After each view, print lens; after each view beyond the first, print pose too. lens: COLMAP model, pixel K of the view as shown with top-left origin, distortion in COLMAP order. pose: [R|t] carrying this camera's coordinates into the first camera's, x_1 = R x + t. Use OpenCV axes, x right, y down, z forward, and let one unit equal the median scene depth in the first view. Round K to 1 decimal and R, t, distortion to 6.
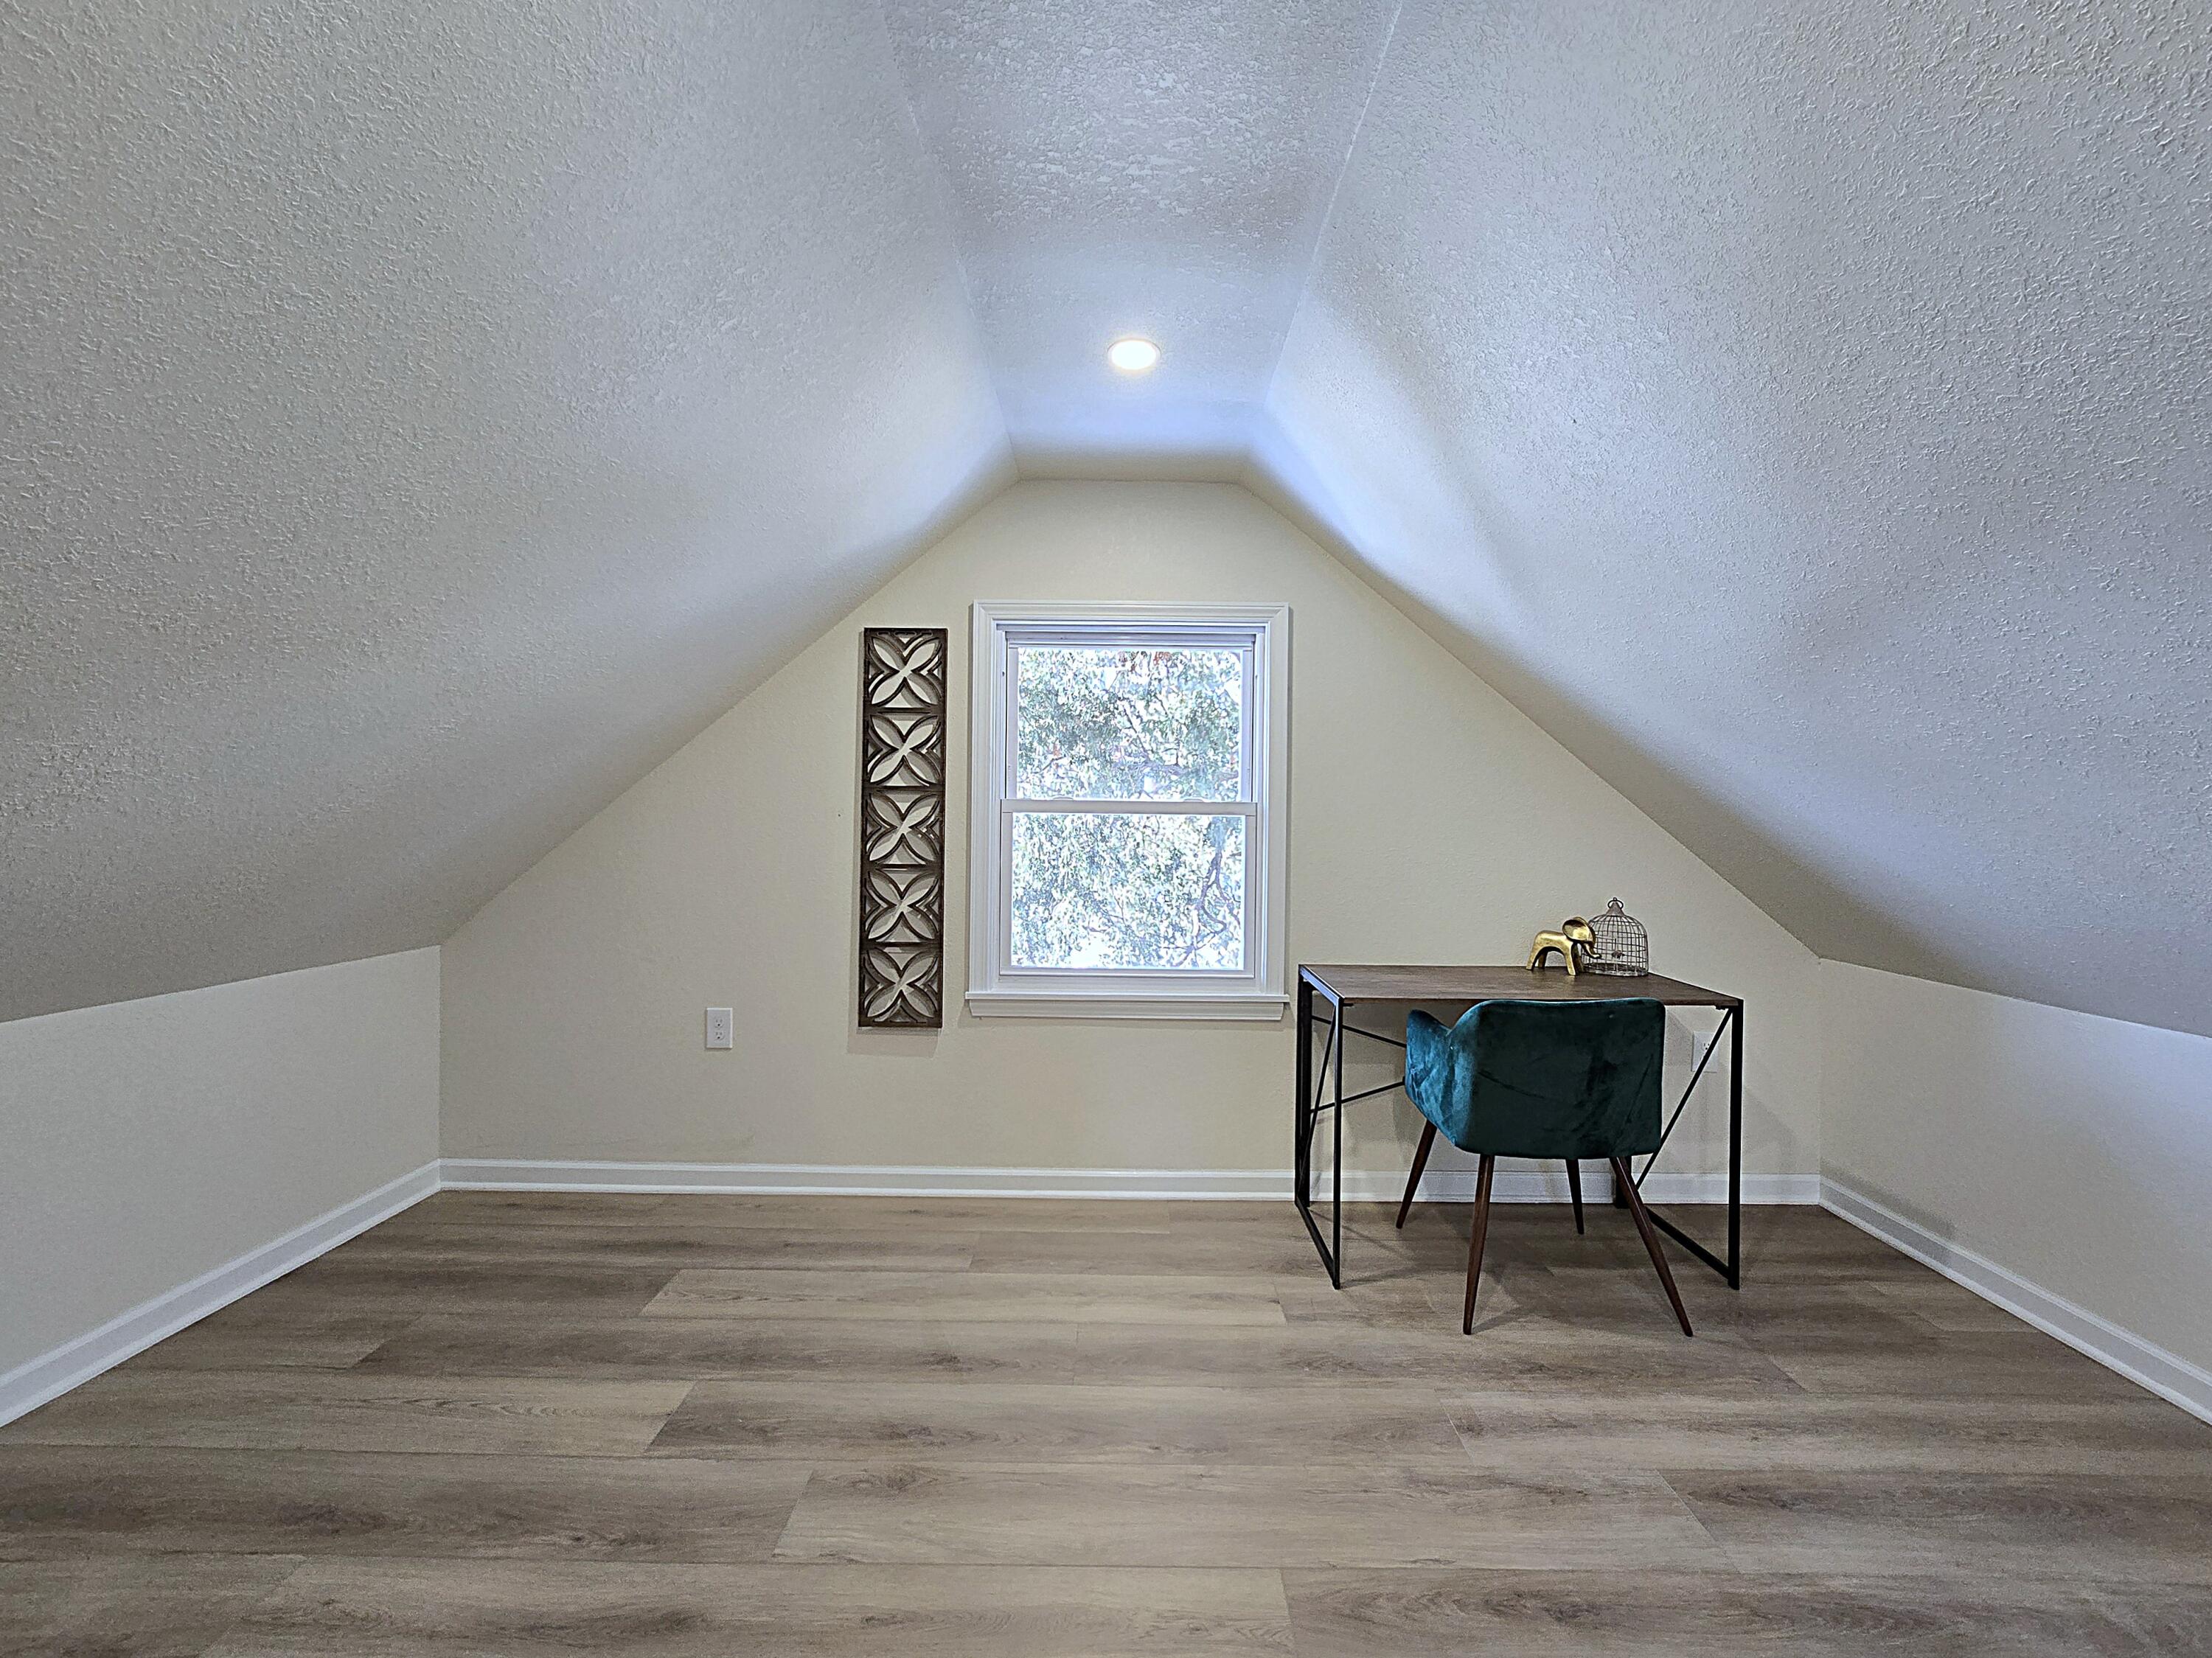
lens RADIAL K [[919.5, 0, 1131.9], [0, 919.5, 823.3], [0, 0, 1]] dist [-0.001014, -0.000888]
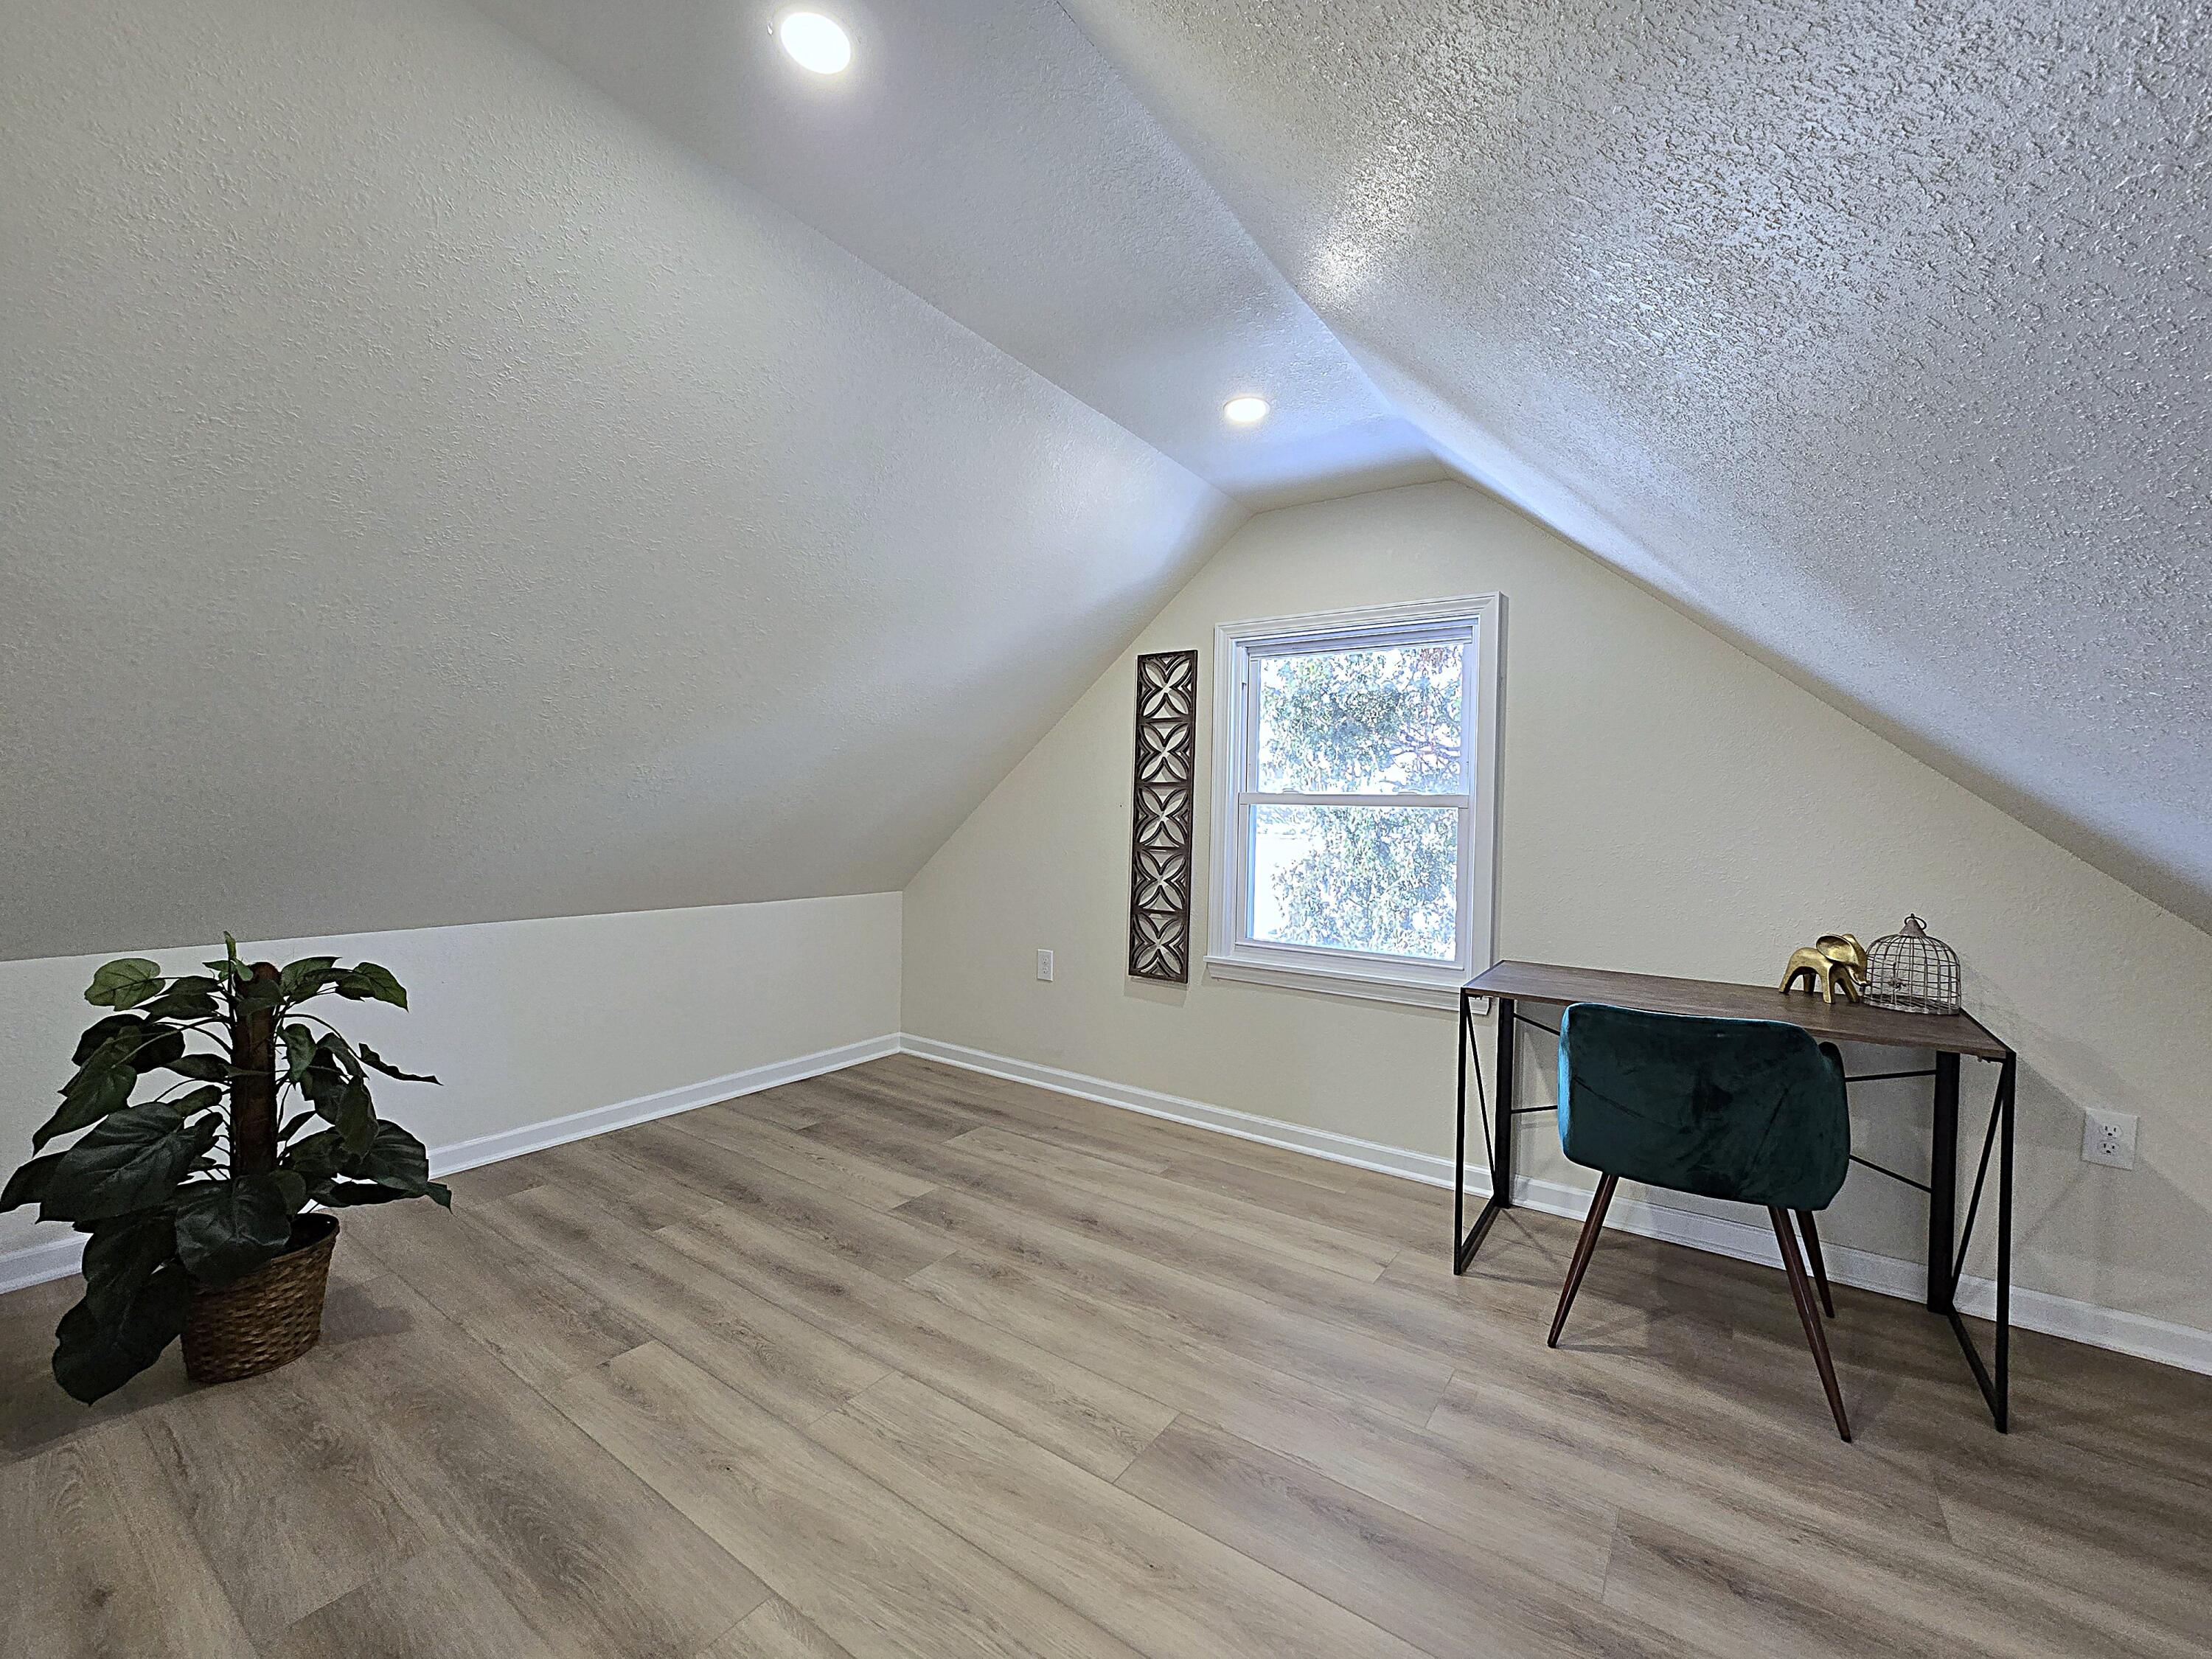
lens RADIAL K [[919.5, 0, 1131.9], [0, 919.5, 823.8], [0, 0, 1]] dist [-0.001014, -0.000888]
pose [[0.823076, 0.014460, -0.567747, 0.454499], [-0.011551, 0.999895, 0.008721, 0.005070], [0.567813, -0.000620, 0.823157, -0.032449]]
